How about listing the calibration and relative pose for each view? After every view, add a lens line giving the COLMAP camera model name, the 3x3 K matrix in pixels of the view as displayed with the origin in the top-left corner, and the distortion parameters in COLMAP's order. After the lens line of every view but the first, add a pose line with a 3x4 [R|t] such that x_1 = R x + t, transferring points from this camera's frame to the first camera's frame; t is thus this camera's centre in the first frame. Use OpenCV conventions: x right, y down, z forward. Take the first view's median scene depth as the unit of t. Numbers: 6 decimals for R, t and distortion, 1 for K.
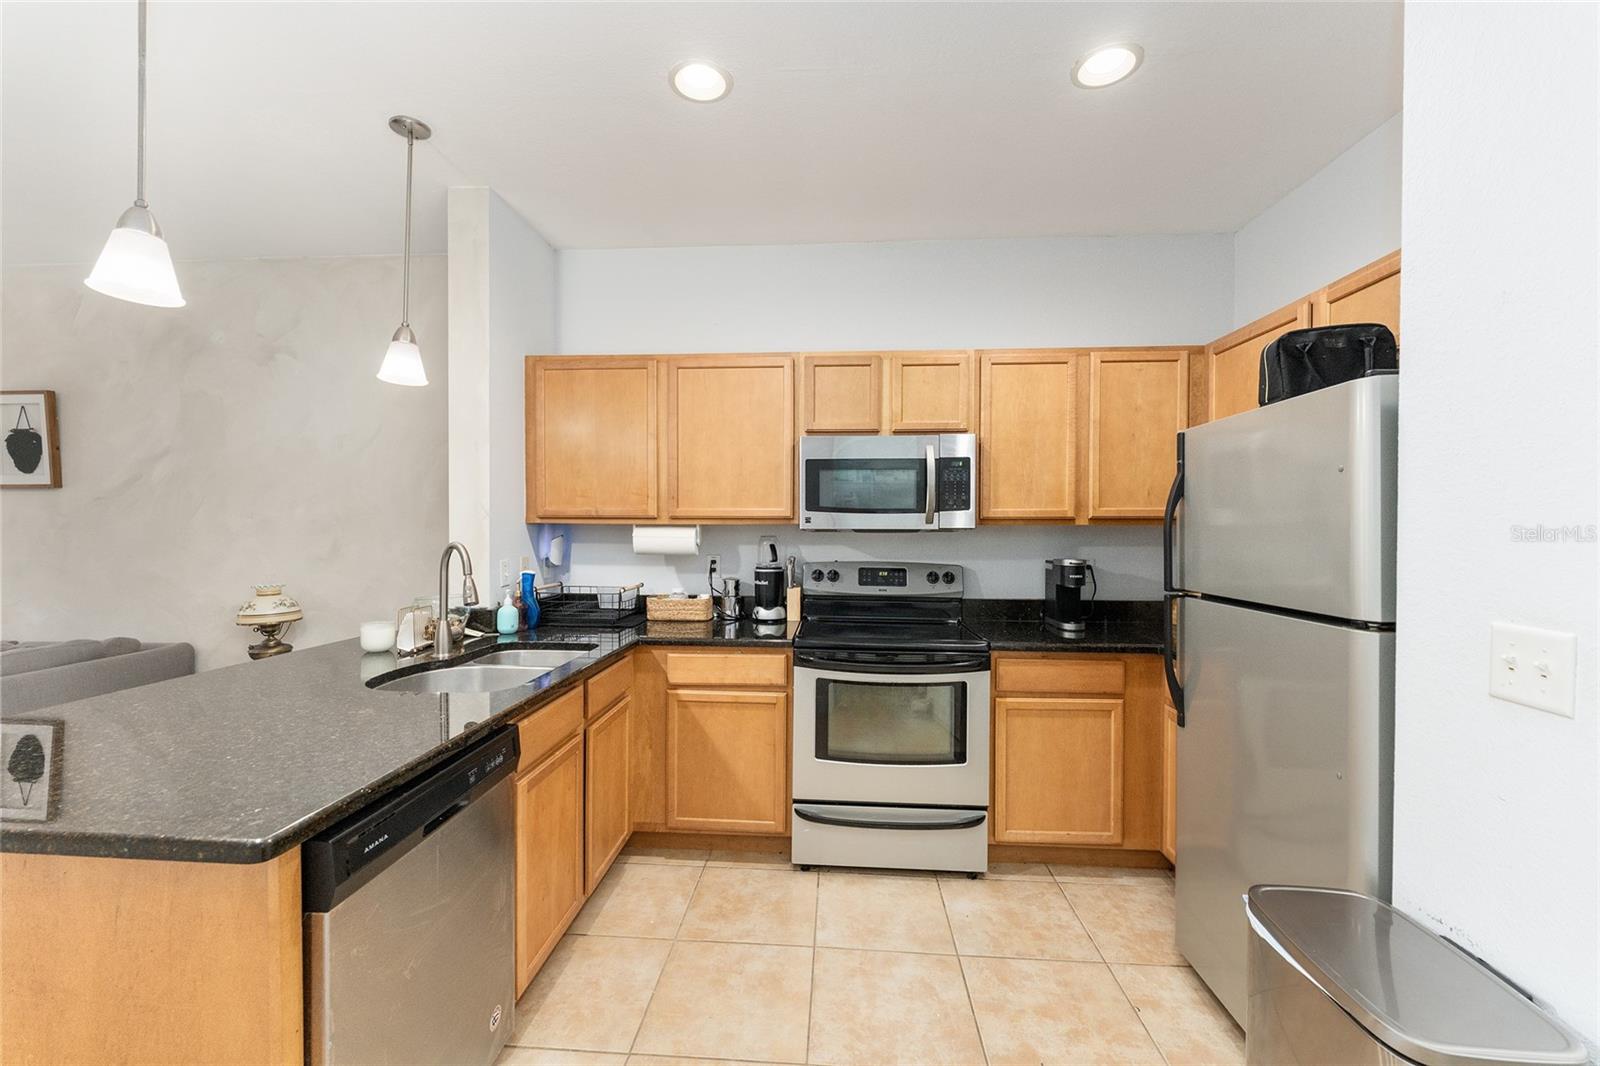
lens RADIAL K [[642.4, 0, 795.6], [0, 642.4, 534.8], [0, 0, 1]] dist [0.001174, -0.000022]
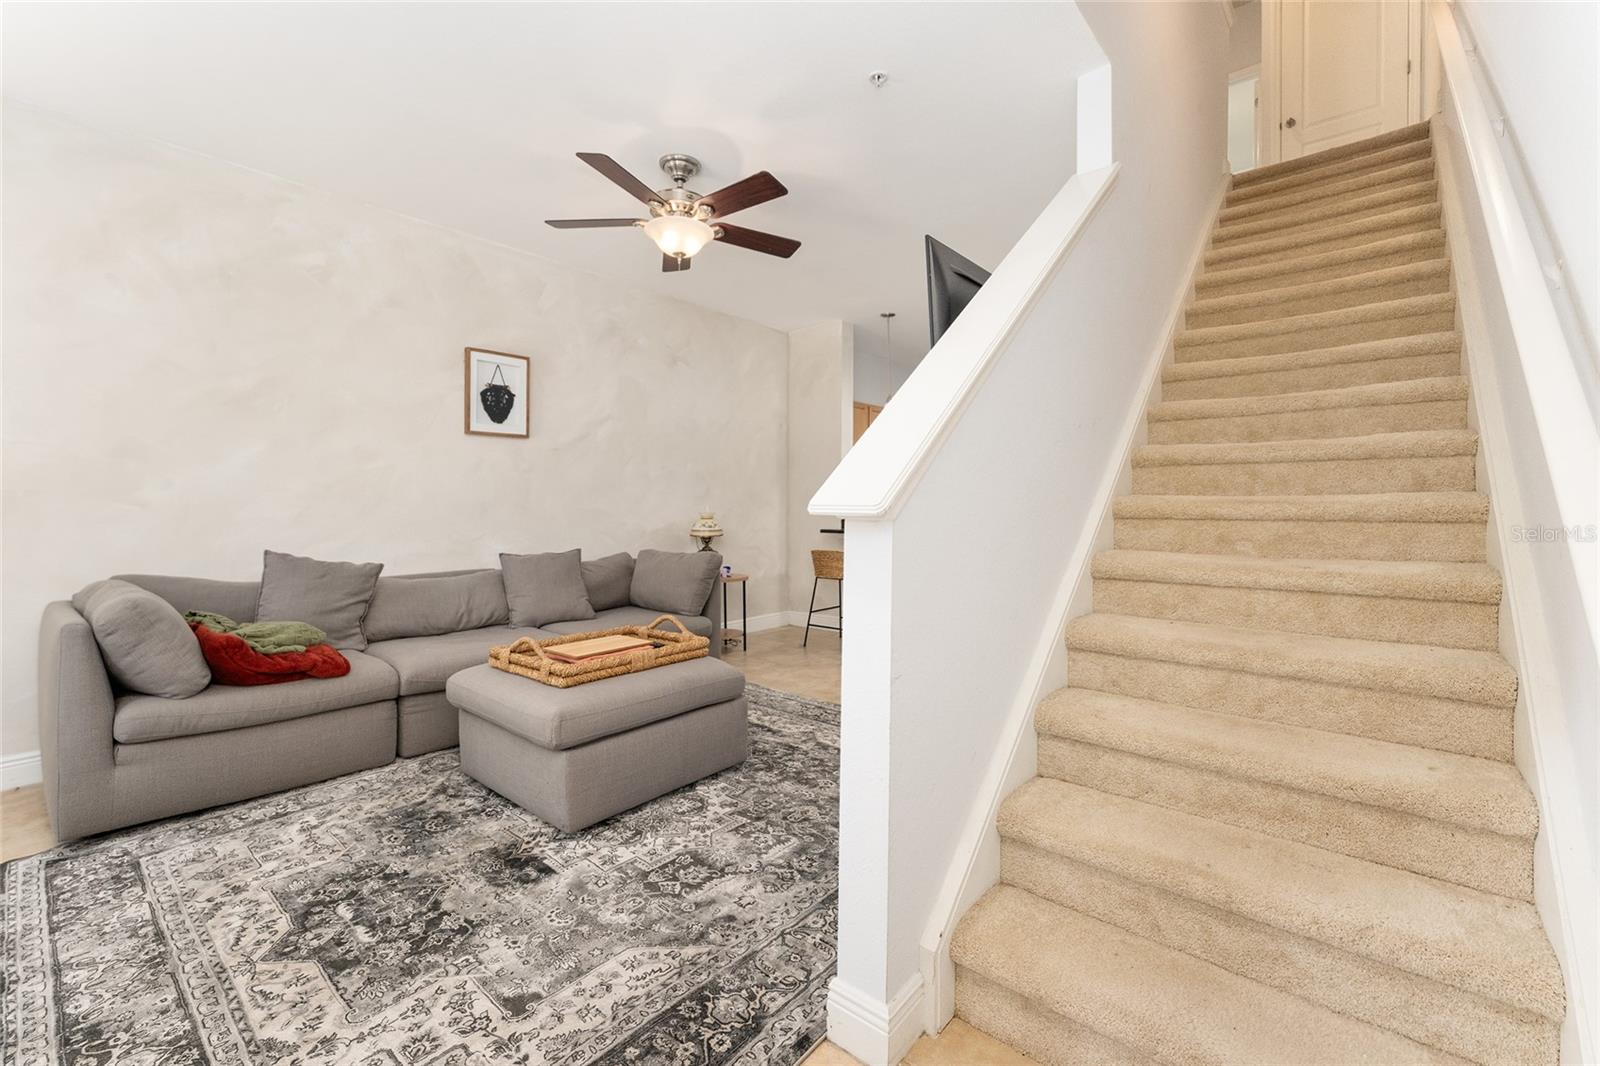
lens RADIAL K [[664.3, 0, 811.9], [0, 664.3, 511.4], [0, 0, 1]] dist [0.000725, -0.000523]
pose [[0.585285, -0.011499, 0.810746, -2.252345], [0.014812, 0.999884, 0.003488, 0.082434], [-0.810692, 0.009968, 0.585387, -0.192403]]
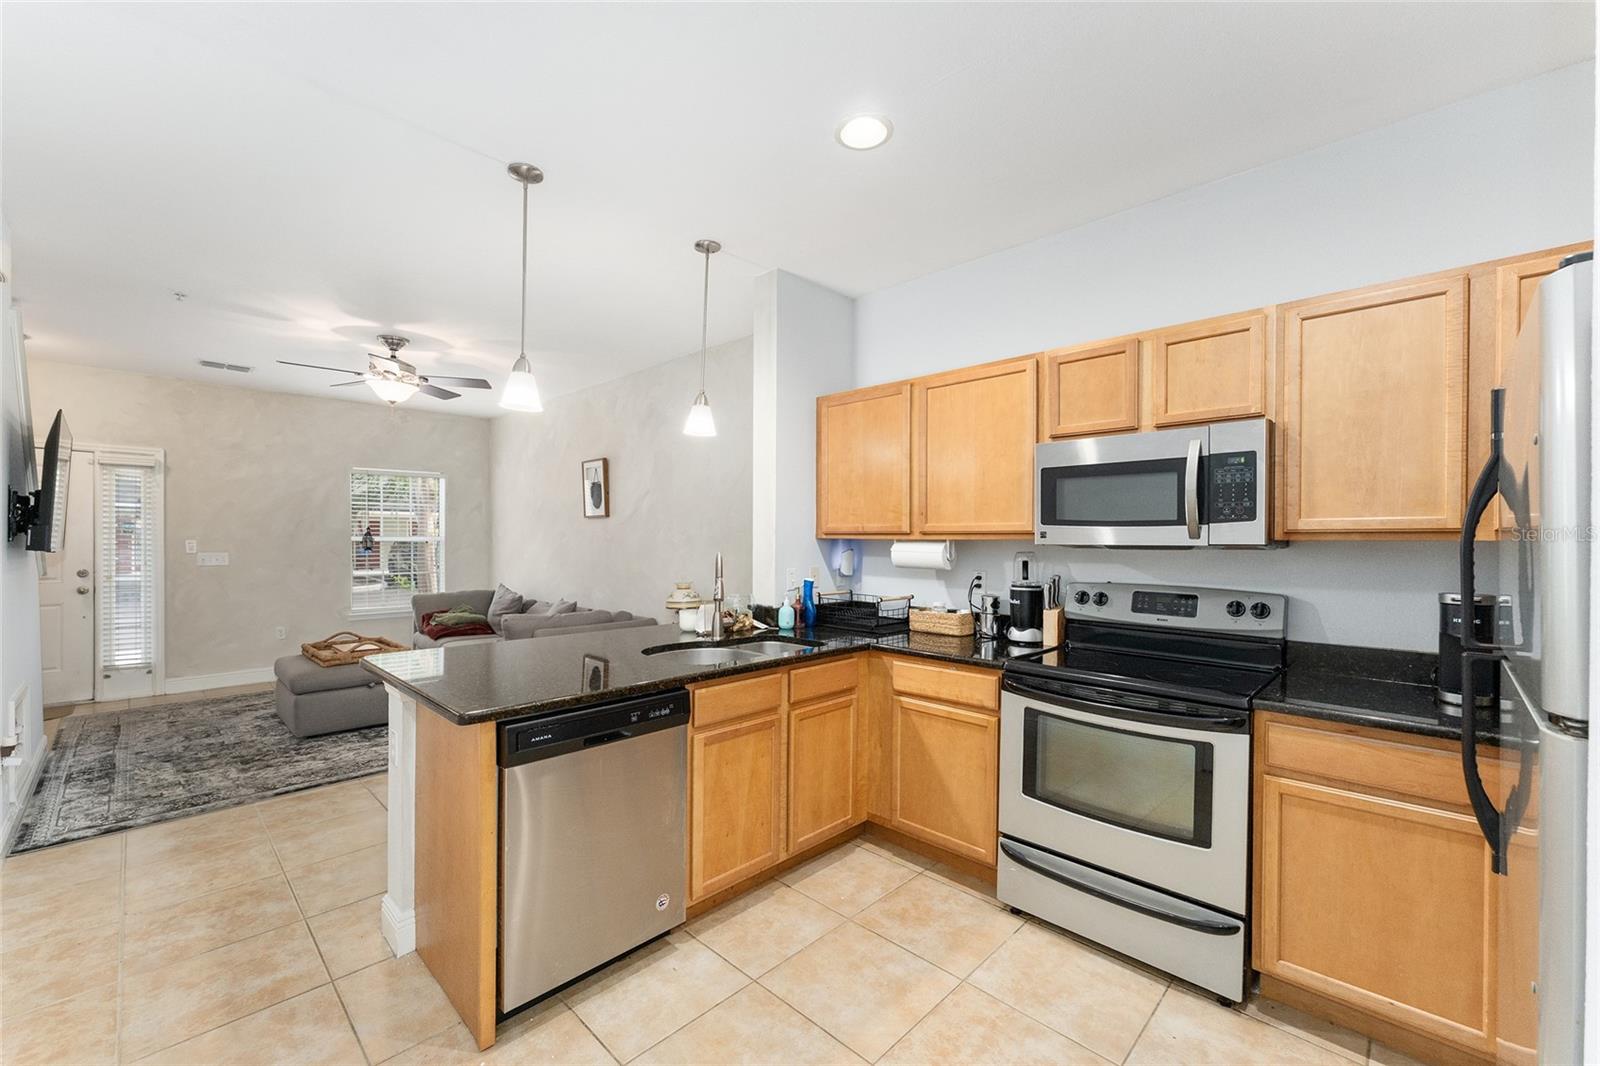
lens RADIAL K [[647.3, 0, 791.7], [0, 647.3, 543.4], [0, 0, 1]] dist [0.000368, 0.000251]
pose [[0.759648, 0.004712, -0.650317, 0.340726], [-0.012626, 0.999892, -0.007504, 0.000696], [0.650211, 0.013912, 0.759626, 0.069423]]
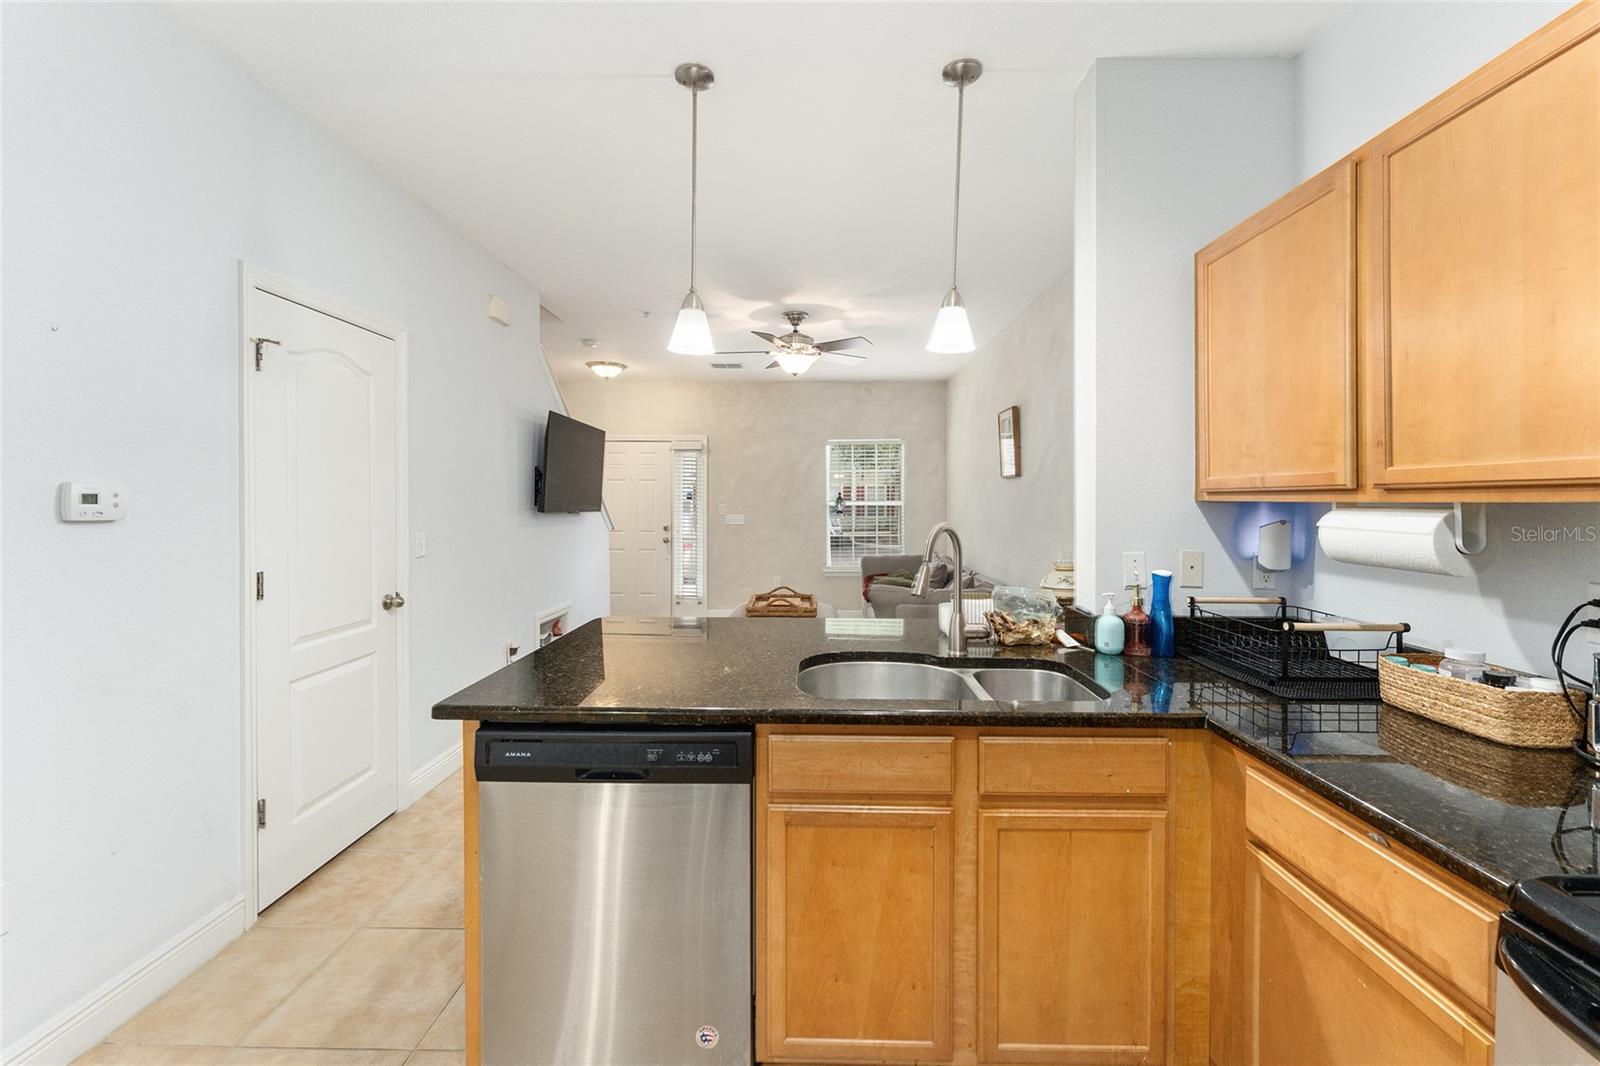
lens RADIAL K [[654.4, 0, 804.9], [0, 654.4, 504.6], [0, 0, 1]] dist [0.000617, 0.000040]
pose [[0.051321, 0.001303, -0.998681, 0.259738], [-0.017995, 0.999838, 0.000379, -0.007838], [0.998520, 0.017952, 0.051336, 0.587583]]
